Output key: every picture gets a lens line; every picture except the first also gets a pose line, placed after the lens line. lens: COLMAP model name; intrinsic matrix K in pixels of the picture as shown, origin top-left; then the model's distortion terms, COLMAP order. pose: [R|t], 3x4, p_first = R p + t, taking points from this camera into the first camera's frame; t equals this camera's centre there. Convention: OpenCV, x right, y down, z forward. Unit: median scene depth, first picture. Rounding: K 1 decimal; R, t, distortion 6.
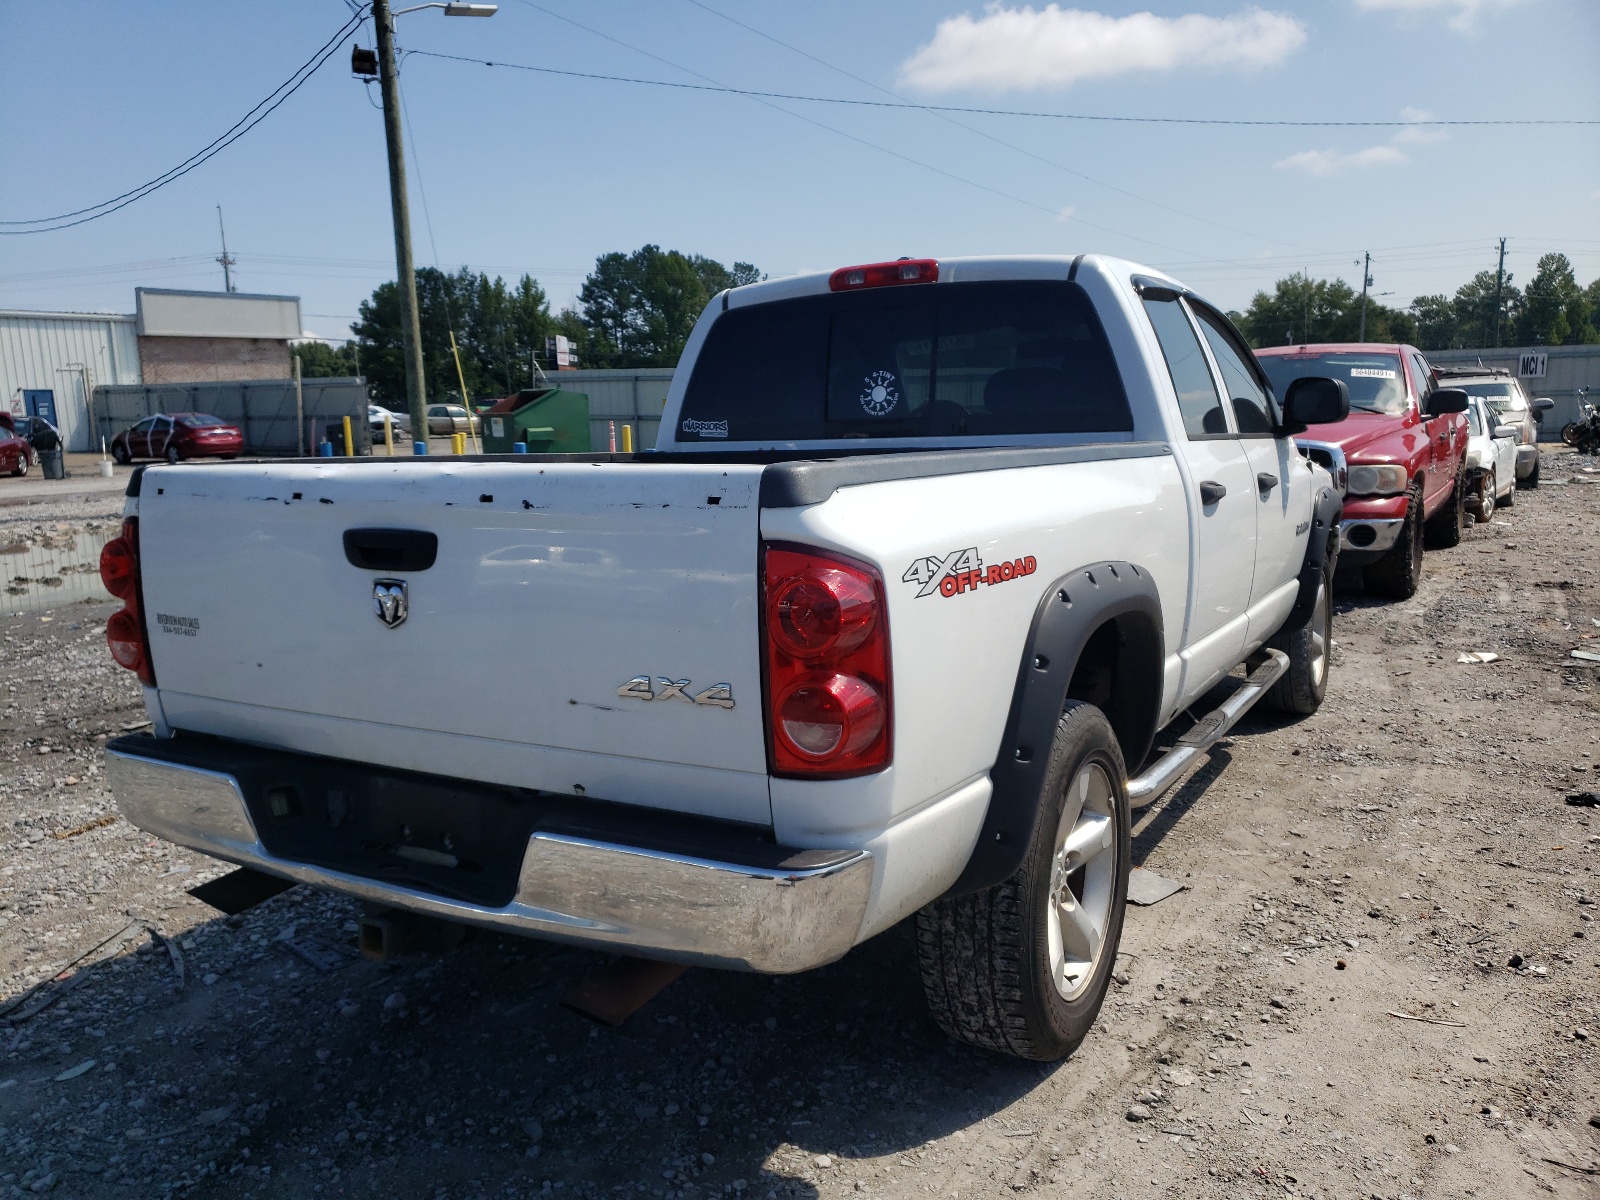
lens RADIAL K [[1222.5, 0, 800.0], [0, 1222.5, 600.0], [0, 0, 1]] dist [0.033438, 0.001104]
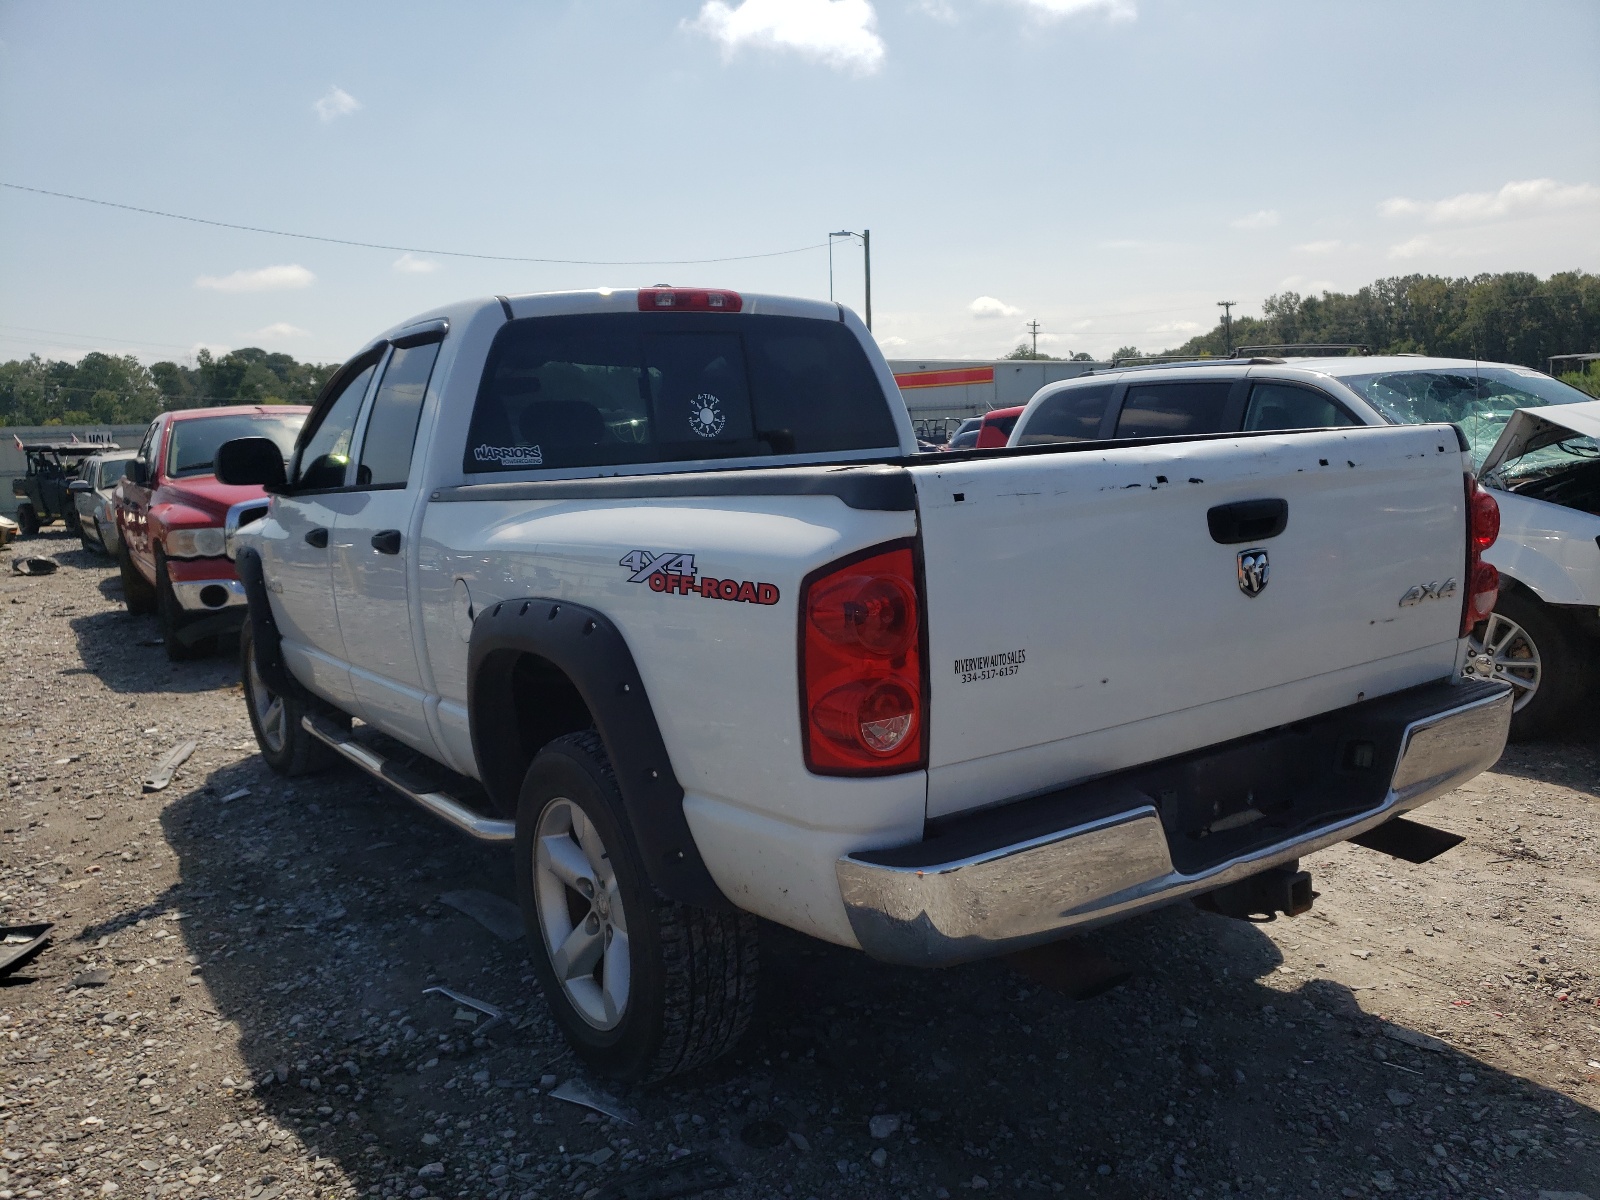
lens RADIAL K [[1169.7, 0, 800.0], [0, 1169.7, 600.0], [0, 0, 1]] dist [0.128395, -0.000202]
pose [[0.437093, -0.120610, 0.891293, -1.212574], [0.171899, 0.983903, 0.048842, -0.077527], [-0.882837, 0.131864, 0.450790, 0.769115]]
